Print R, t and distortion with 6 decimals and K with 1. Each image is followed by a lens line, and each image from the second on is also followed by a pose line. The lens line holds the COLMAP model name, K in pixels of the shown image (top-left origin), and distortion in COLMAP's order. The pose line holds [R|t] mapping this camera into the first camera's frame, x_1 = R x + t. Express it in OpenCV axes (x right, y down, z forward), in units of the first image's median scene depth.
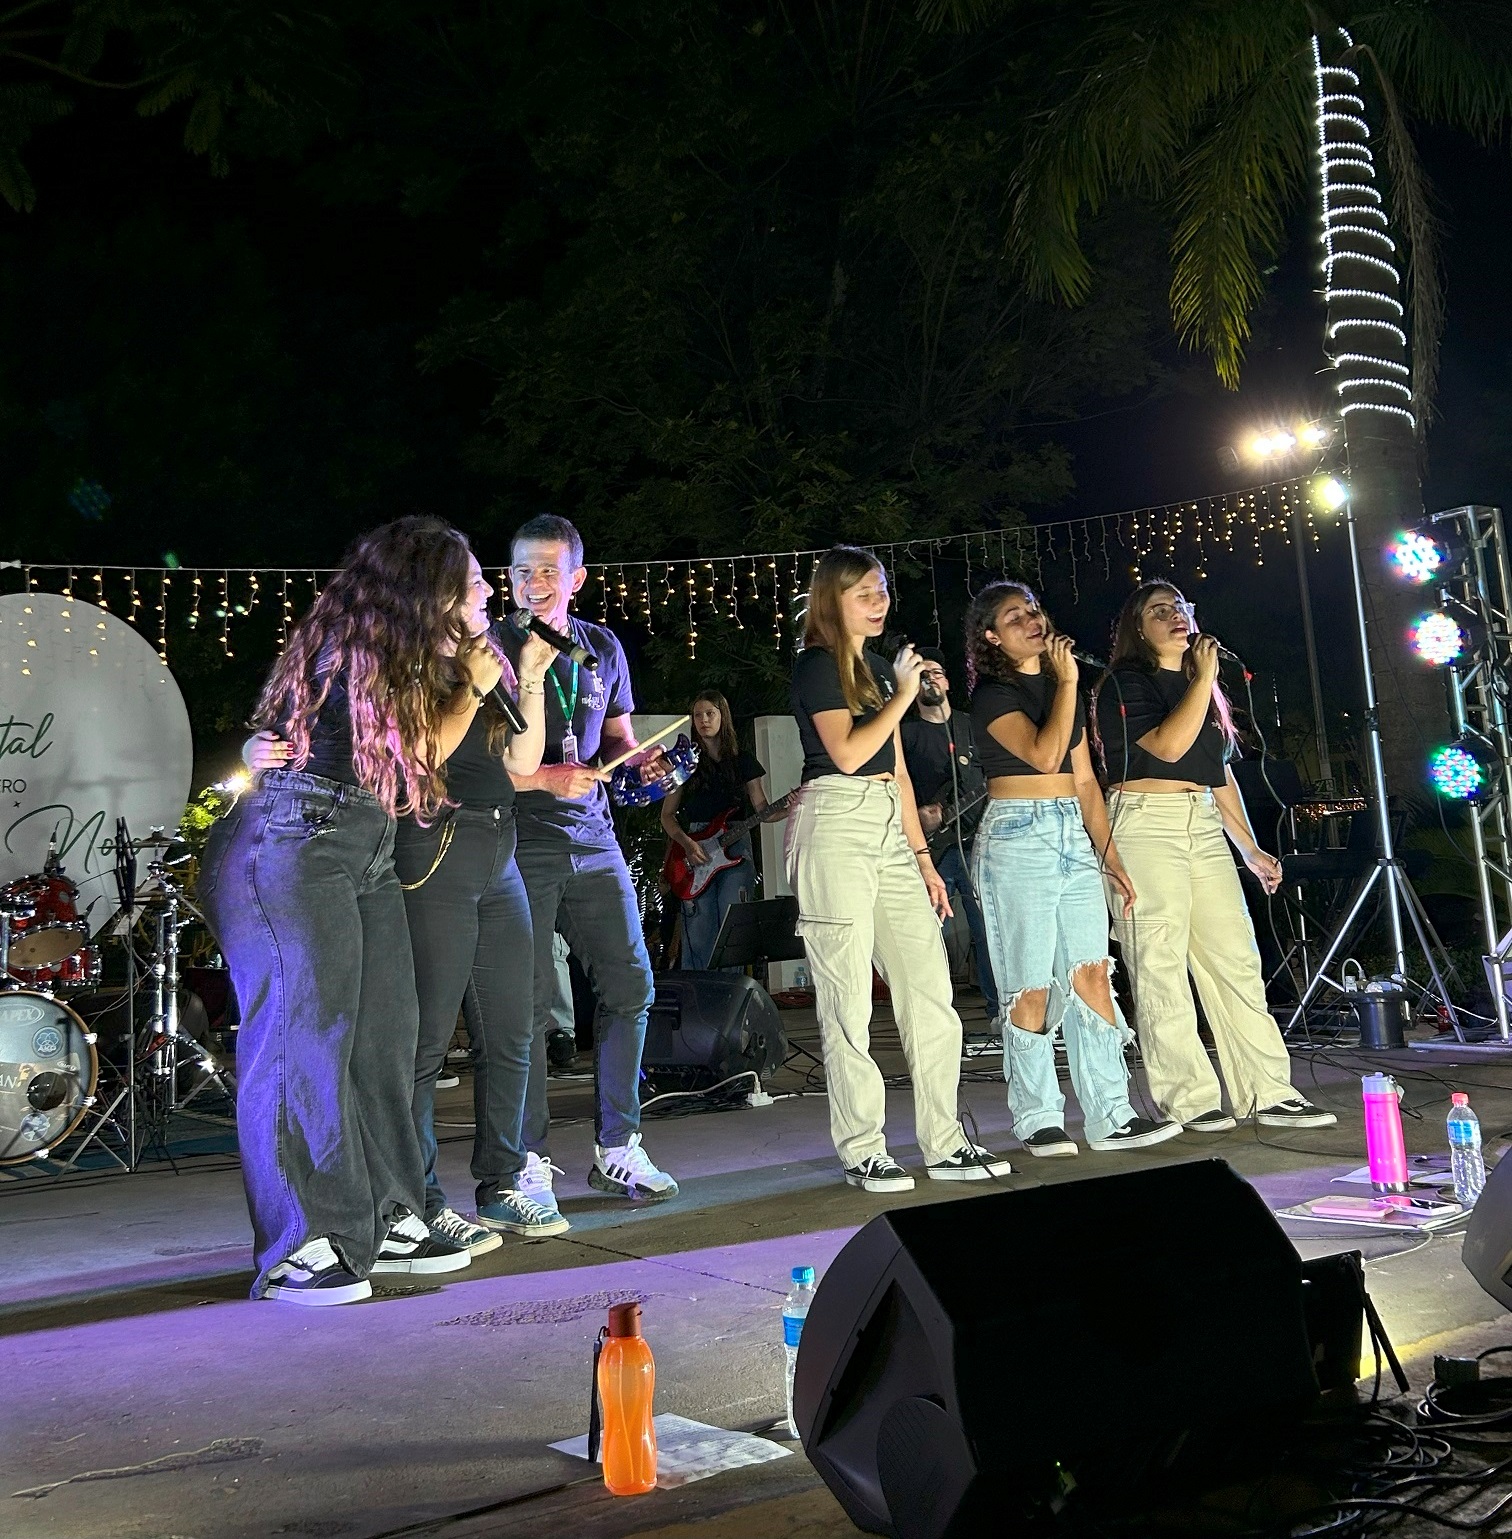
lens RADIAL K [[1839.3, 0, 730.8], [0, 1839.3, 528.5], [0, 0, 1]] dist [0.154692, -0.392705]
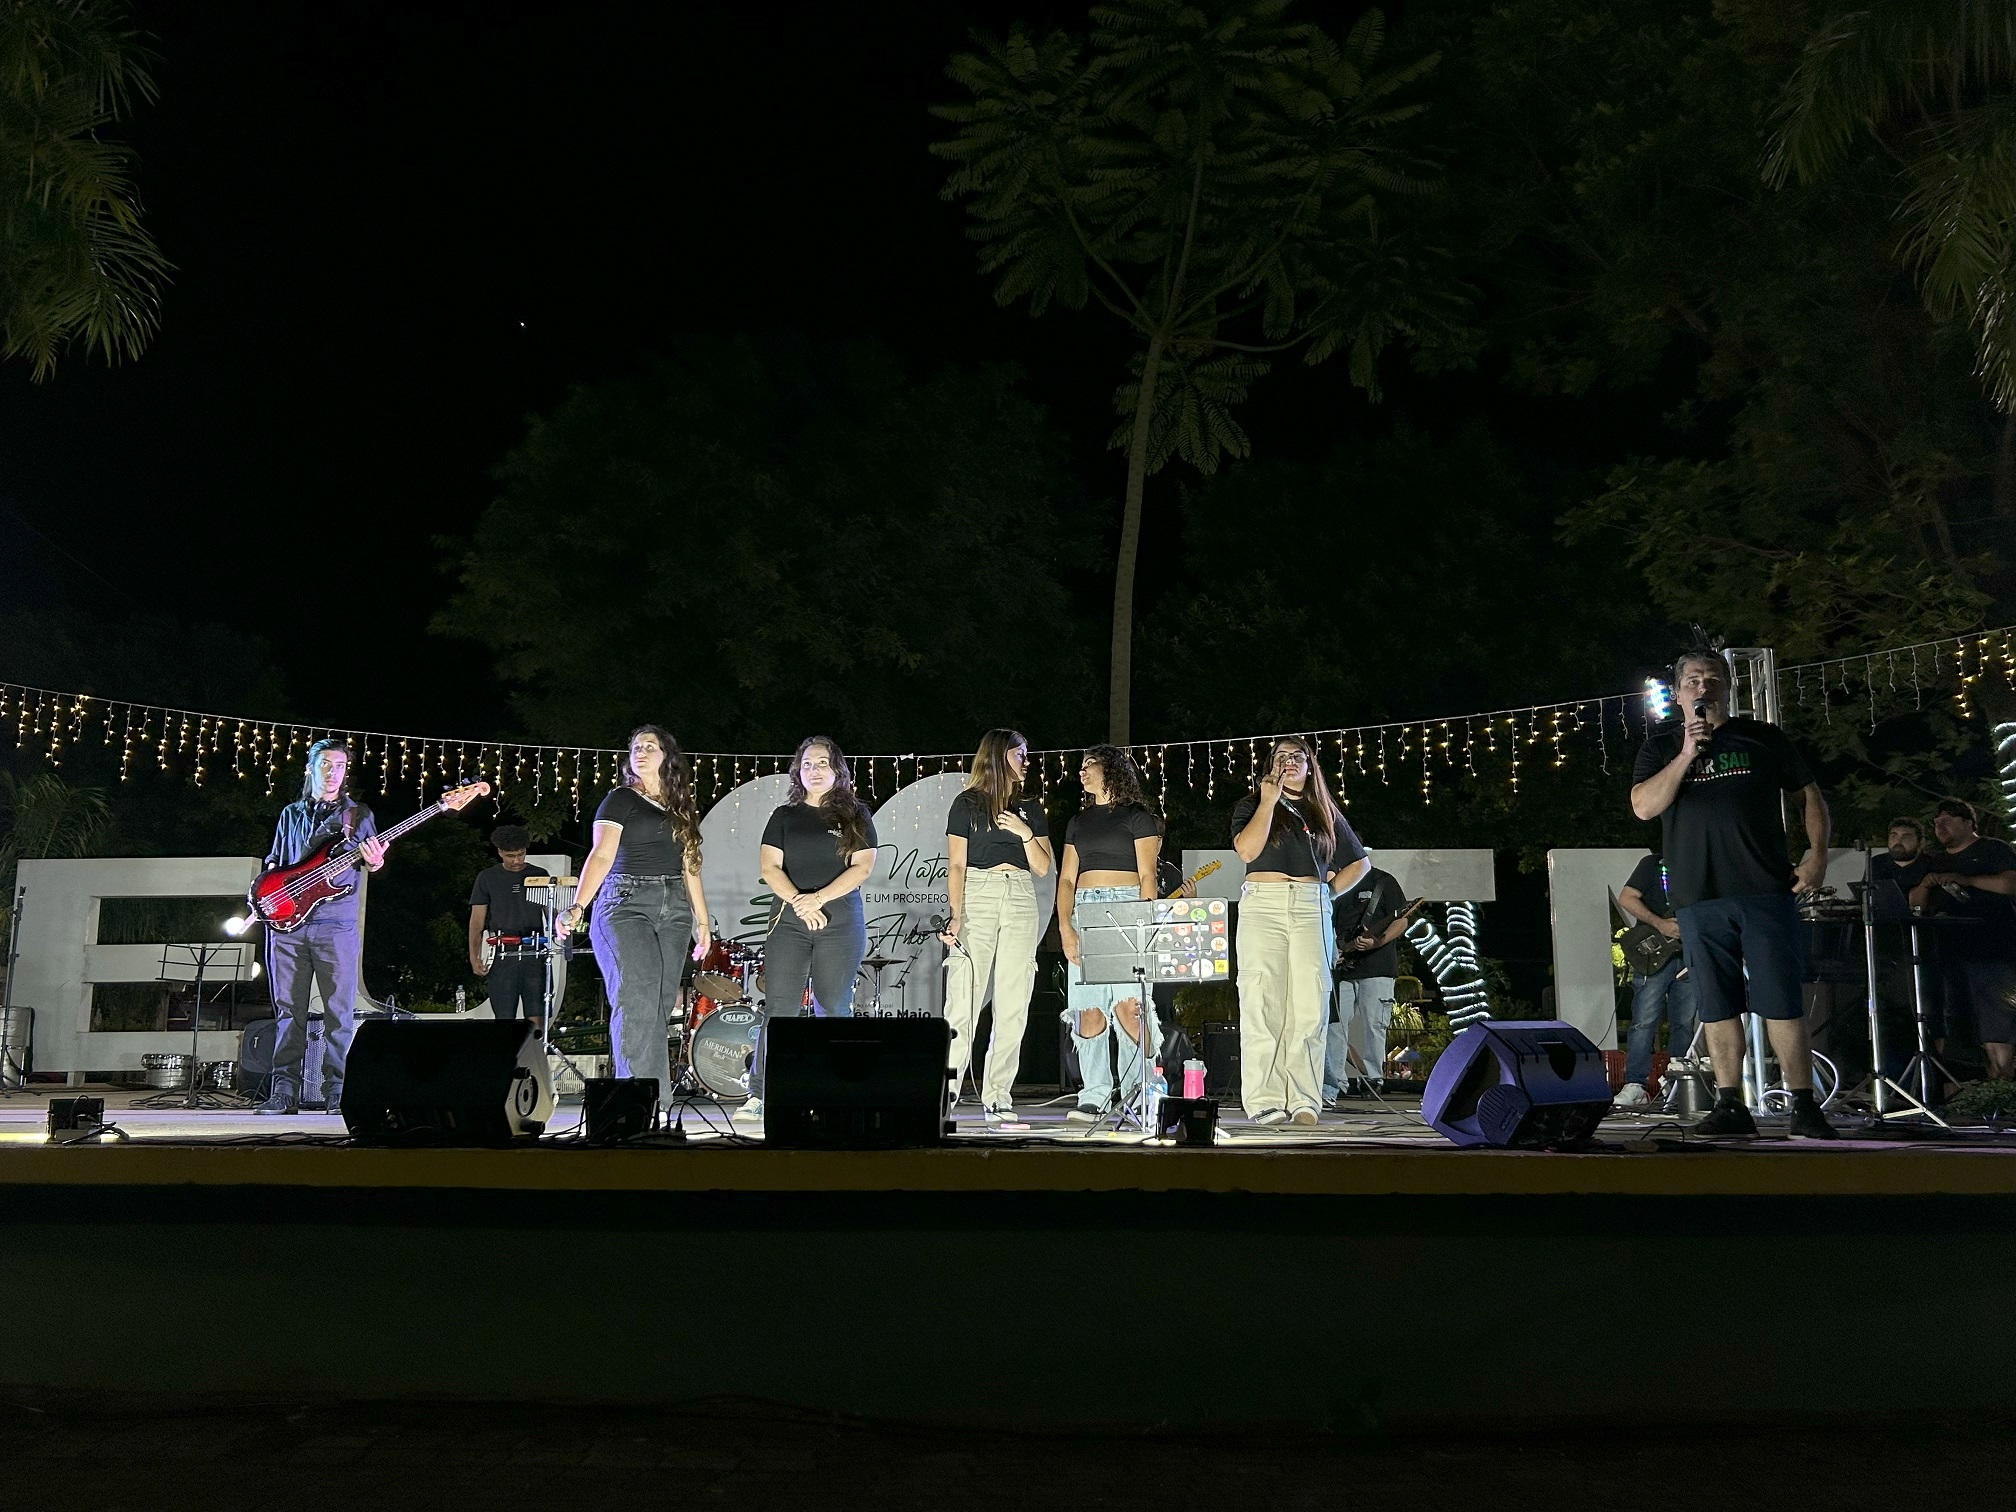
lens RADIAL K [[1755.7, 0, 1008.0], [0, 1755.7, 756.0], [0, 0, 1]] dist [0.069649, -0.101409]
pose [[0.786848, -0.049391, -0.615167, 0.347974], [0.073819, 0.997168, 0.014360, 0.002250], [0.612716, -0.056710, 0.788266, -0.063646]]
